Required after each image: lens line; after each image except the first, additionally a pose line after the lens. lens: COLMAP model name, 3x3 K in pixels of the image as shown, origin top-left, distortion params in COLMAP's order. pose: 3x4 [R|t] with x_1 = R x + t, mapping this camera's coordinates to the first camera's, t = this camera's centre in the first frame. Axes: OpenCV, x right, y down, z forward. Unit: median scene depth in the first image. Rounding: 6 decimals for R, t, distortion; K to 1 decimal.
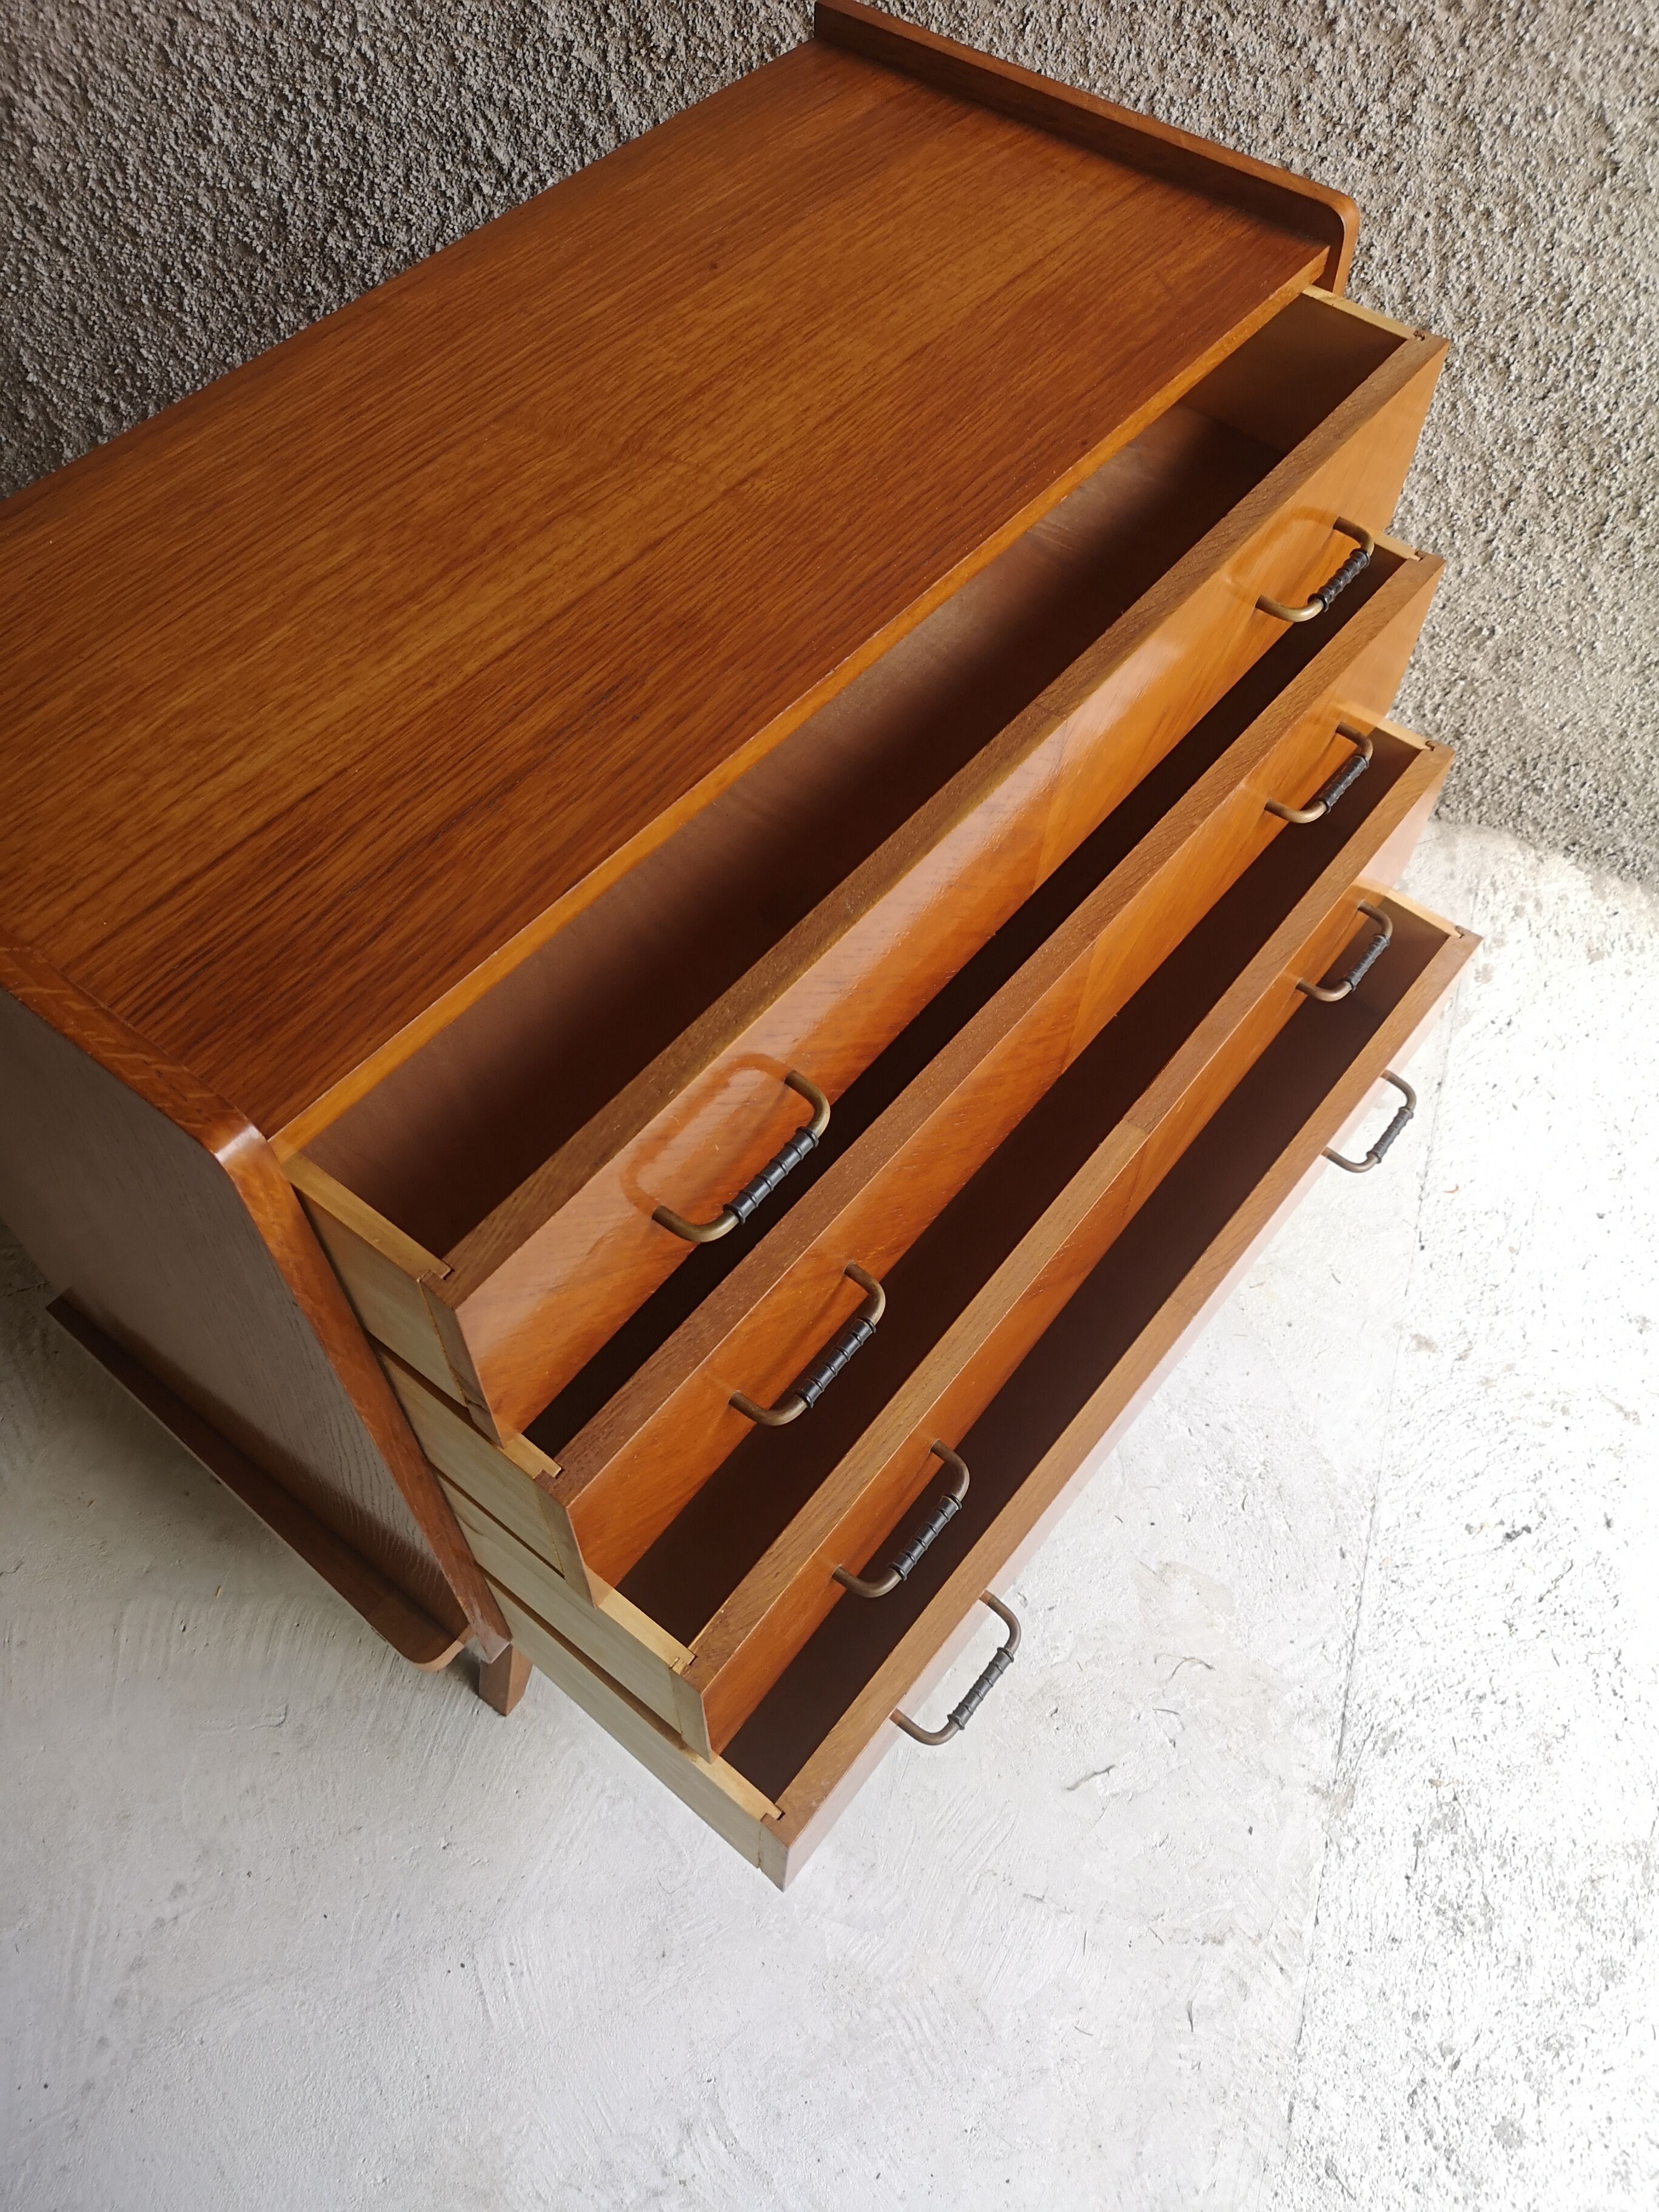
lens RADIAL K [[1712.1, 0, 836.4], [0, 1712.1, 1066.1], [0, 0, 1]] dist [0.053714, -0.059451]
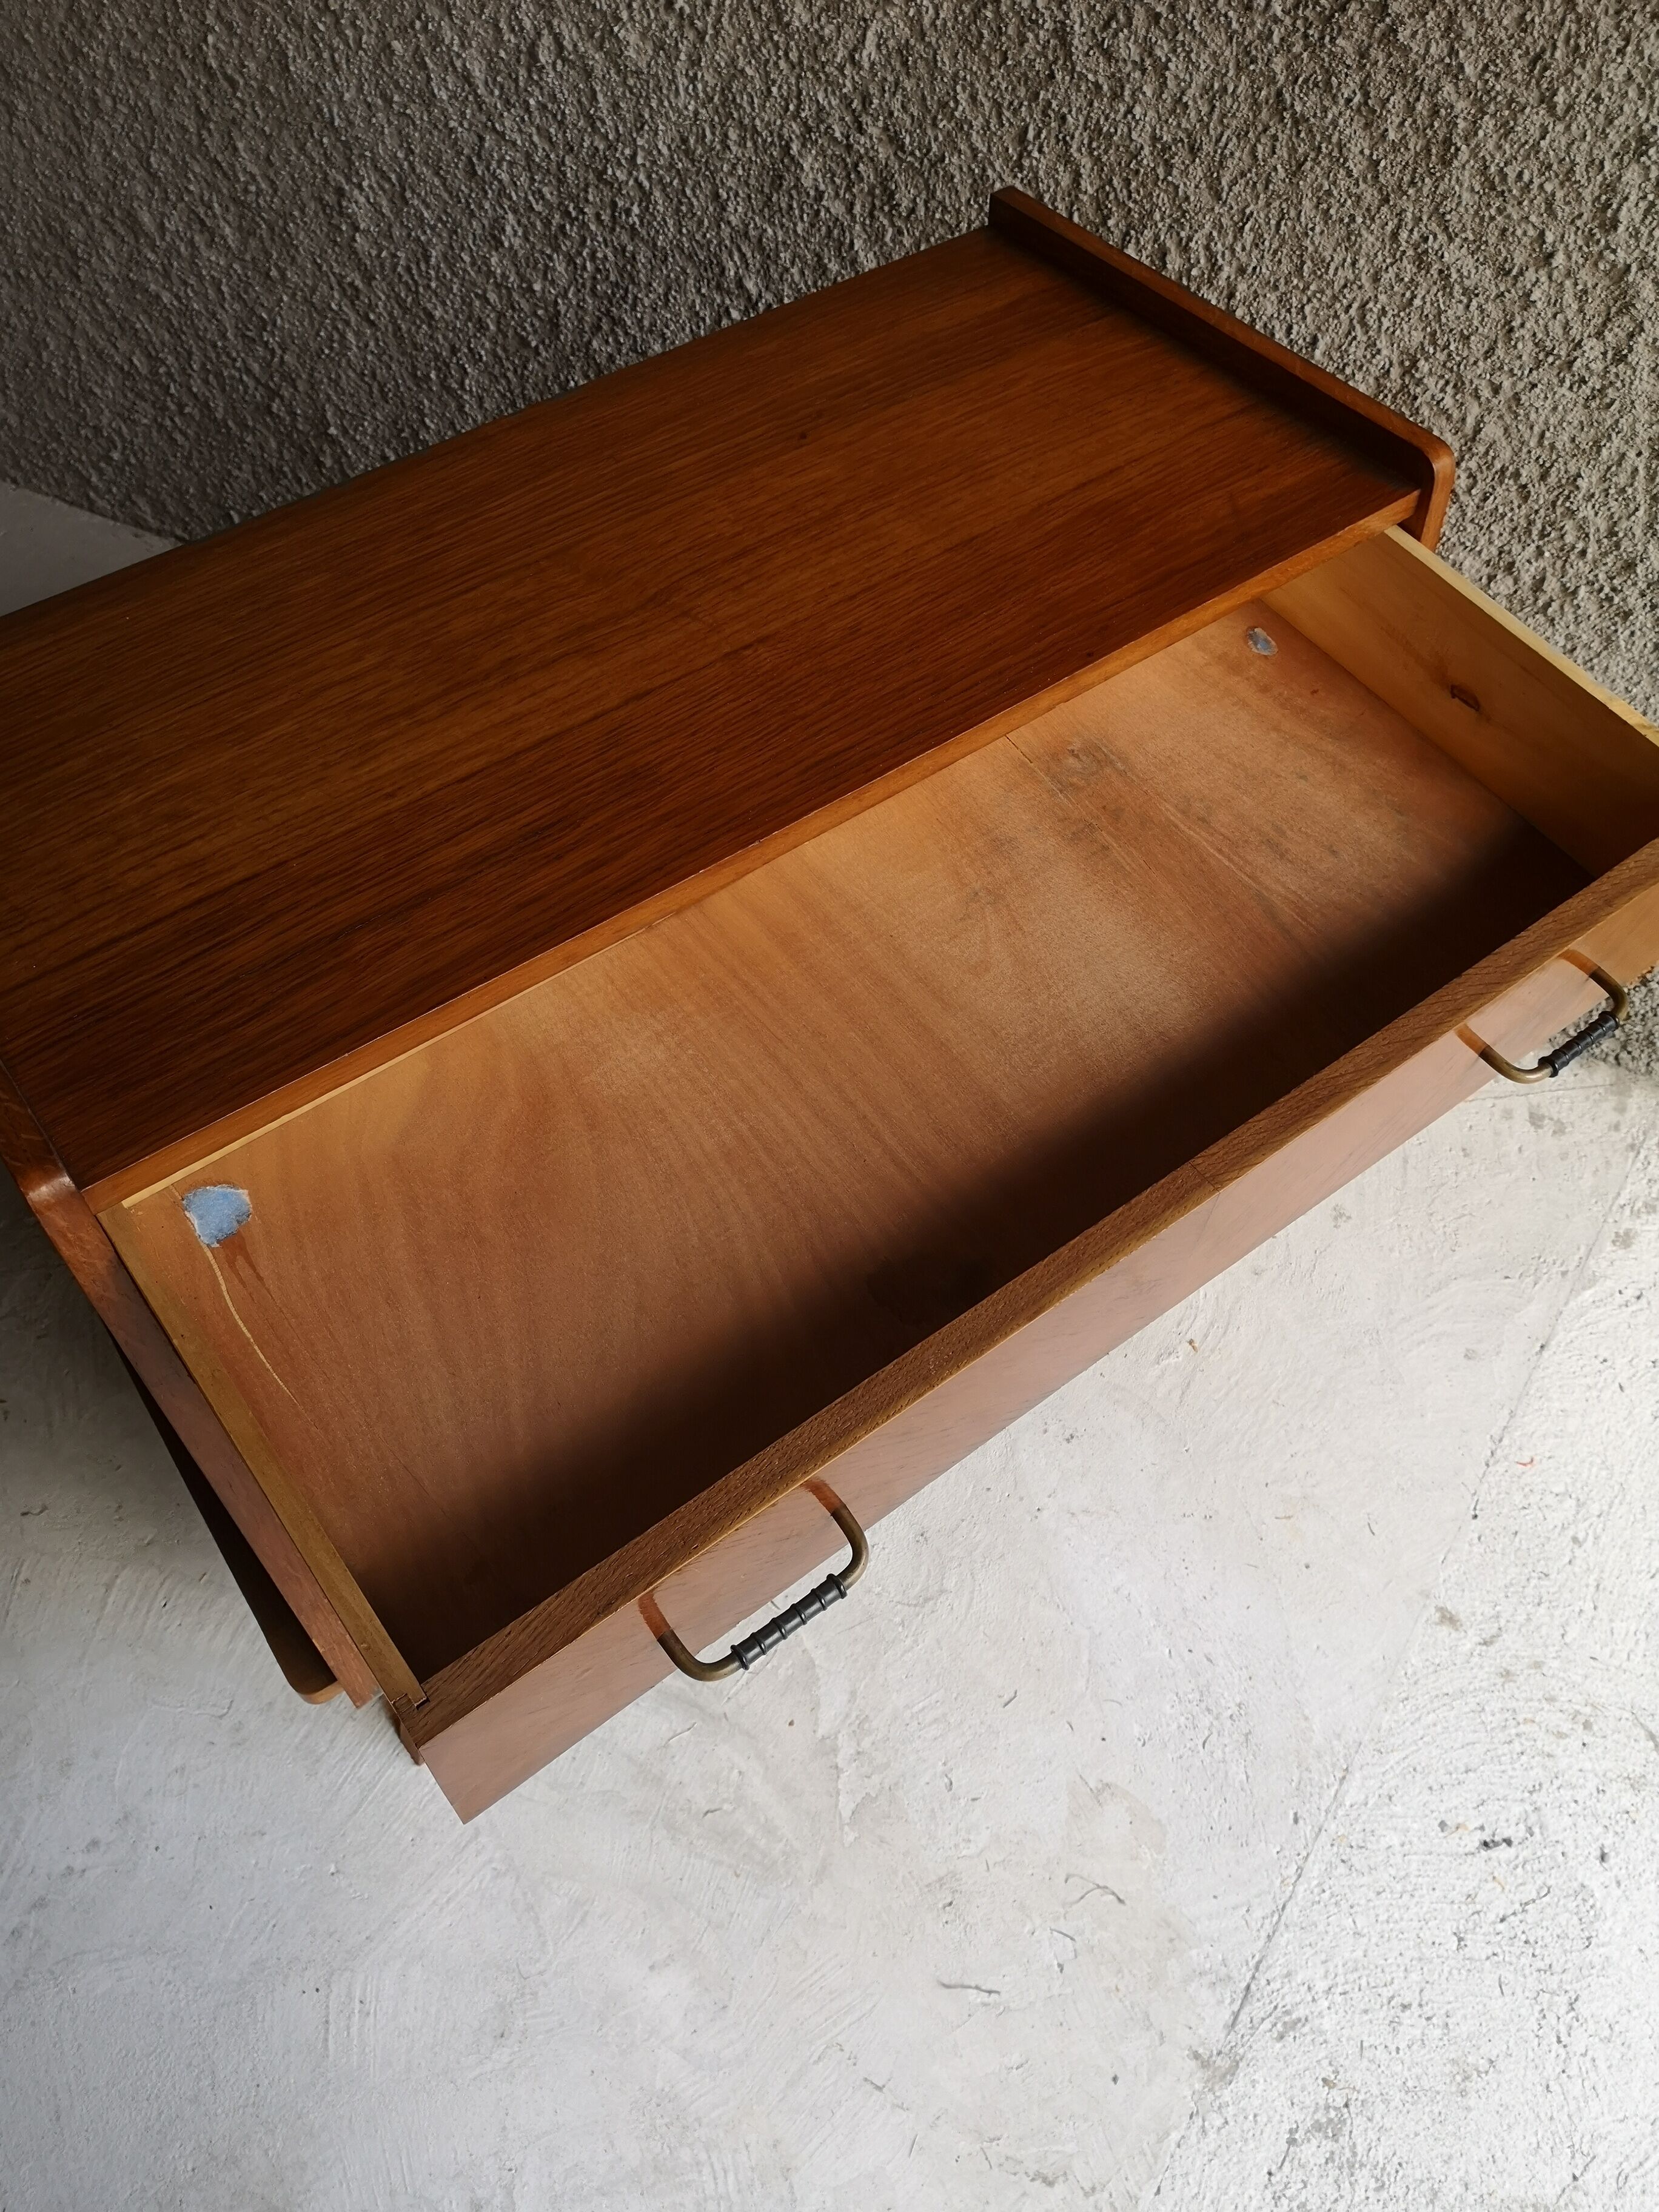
lens RADIAL K [[1770.2, 0, 829.9], [0, 1770.2, 1067.7], [0, 0, 1]] dist [0.003652, -0.025211]
pose [[0.966887, 0.183213, -0.177658, 0.146284], [-0.191665, 0.980955, -0.031490, -0.040758], [0.168505, 0.064498, 0.983588, -0.019412]]
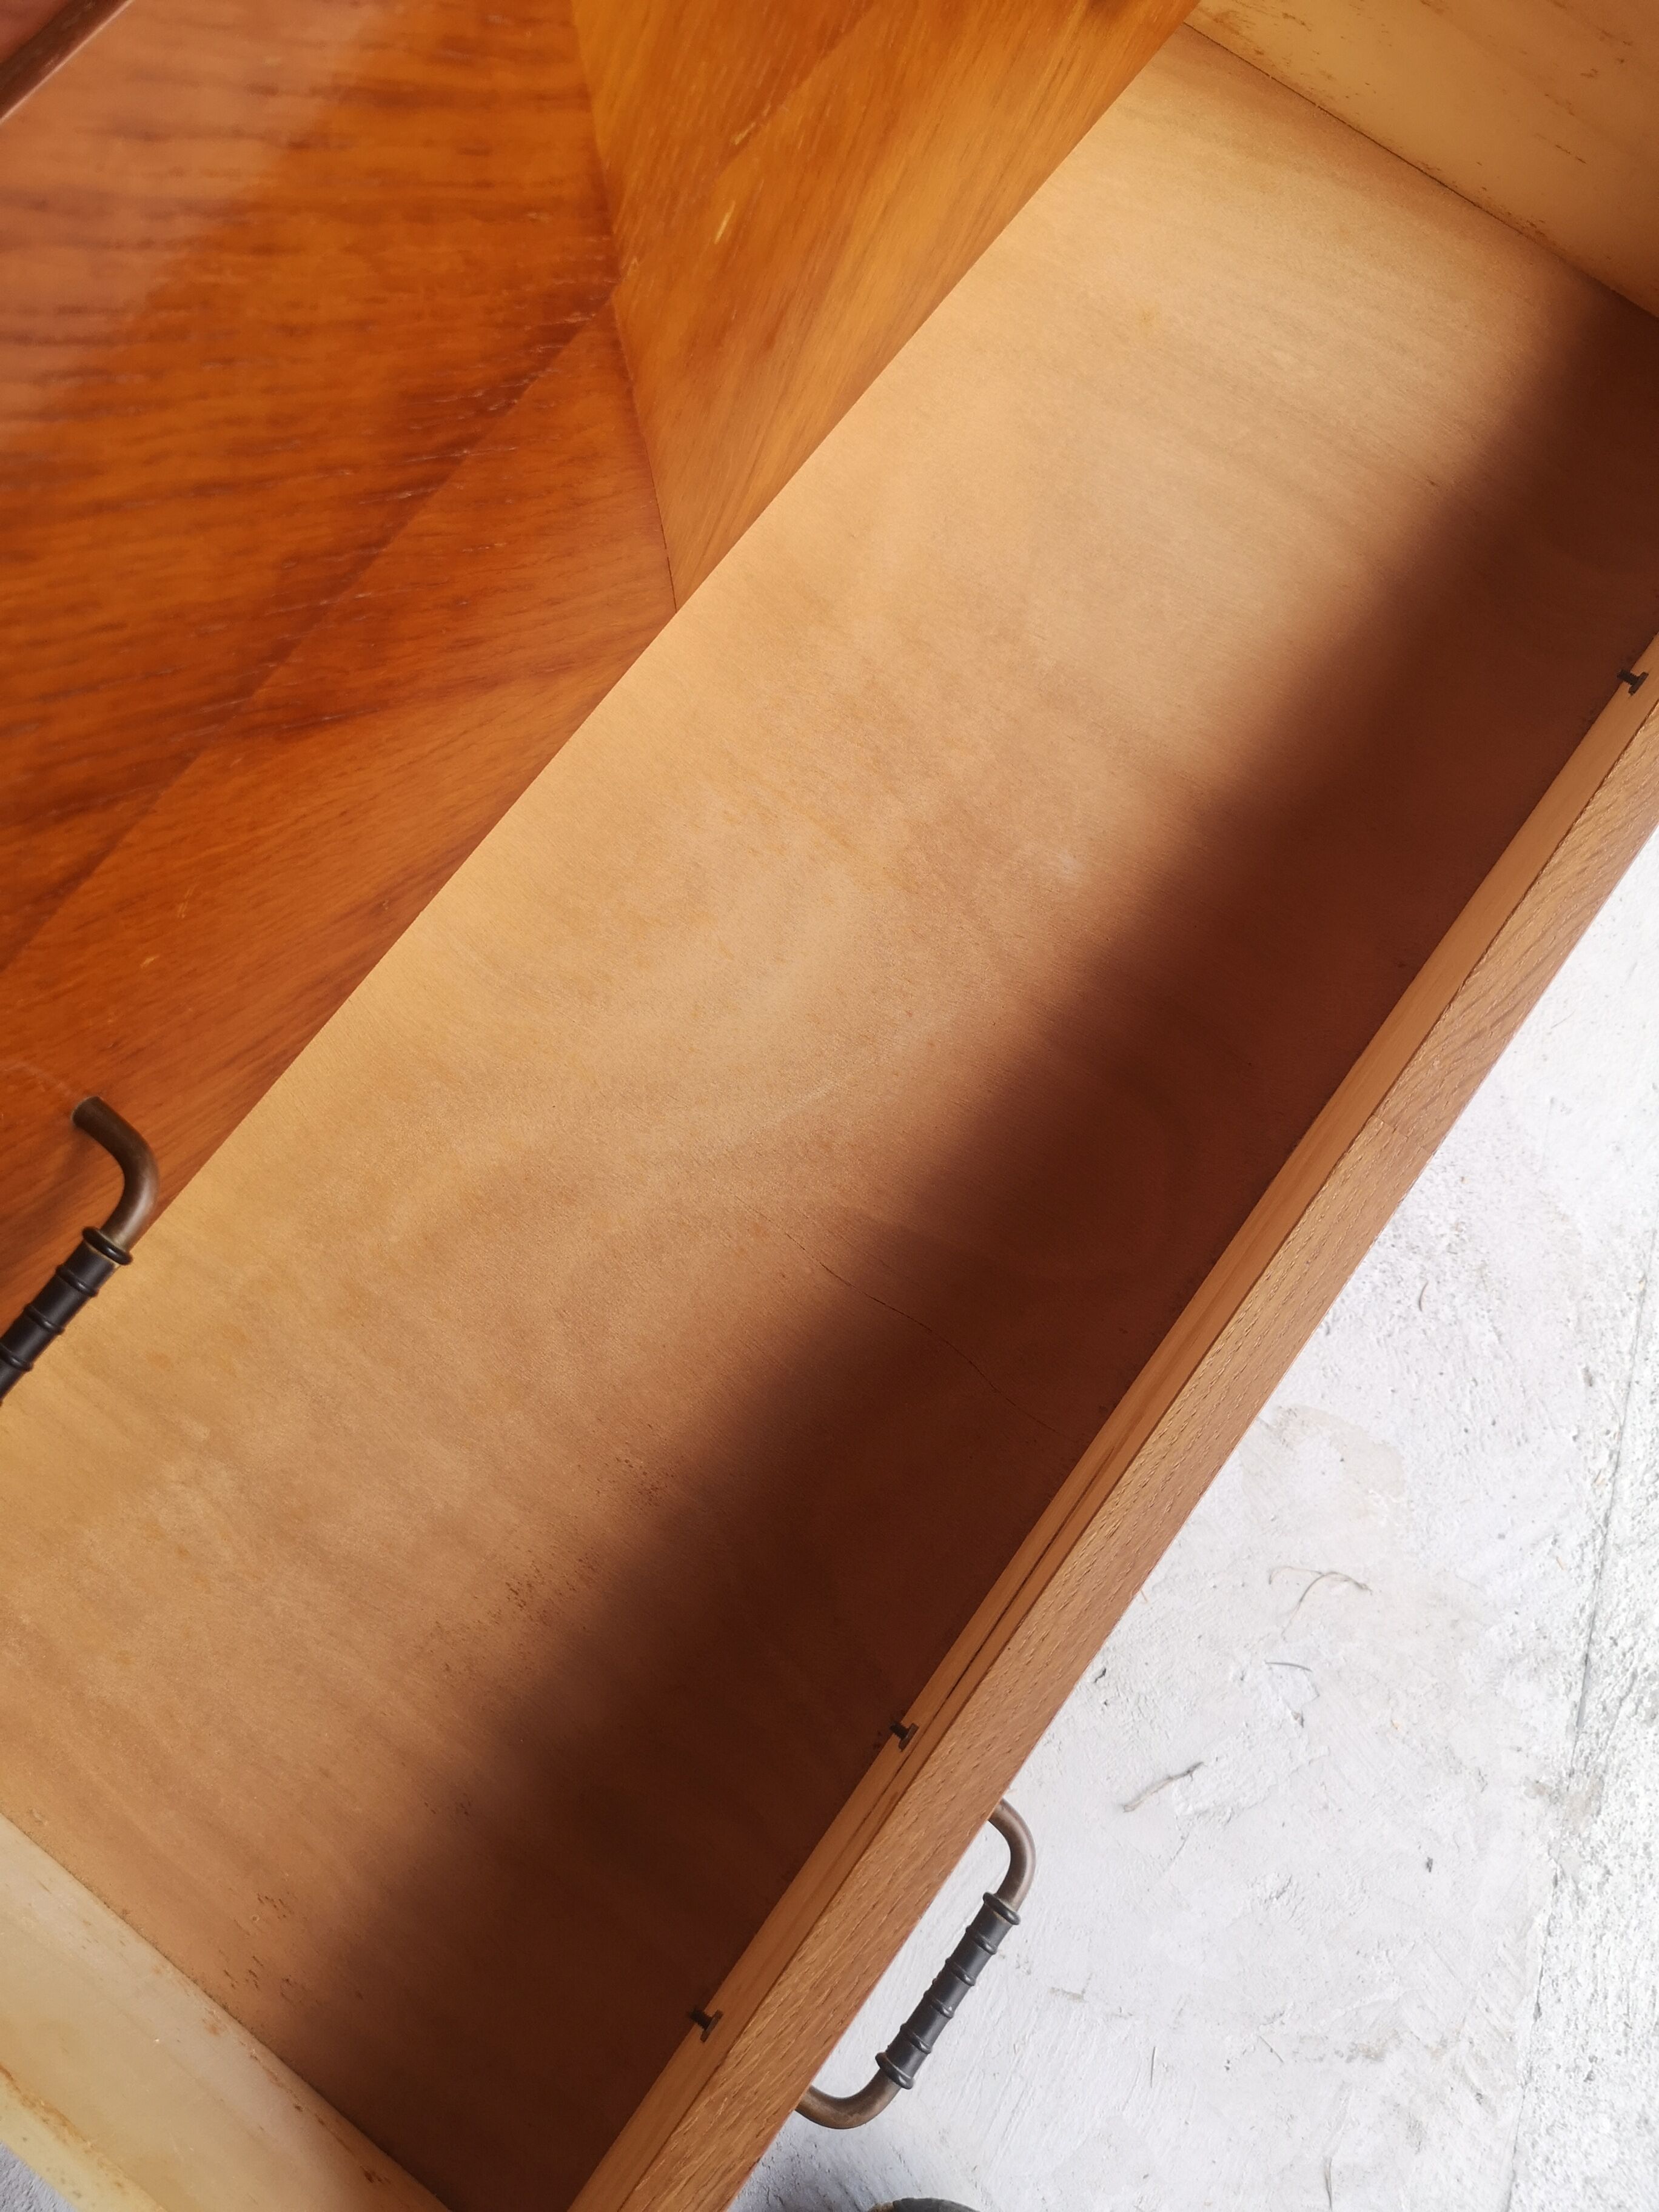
lens RADIAL K [[1721.5, 0, 834.3], [0, 1721.5, 1067.9], [0, 0, 1]] dist [0.015117, -0.014123]
pose [[0.998597, -0.044283, -0.029040, 0.058350], [0.051186, 0.947735, 0.314926, -0.017385], [0.013576, -0.315971, 0.948672, 0.476614]]
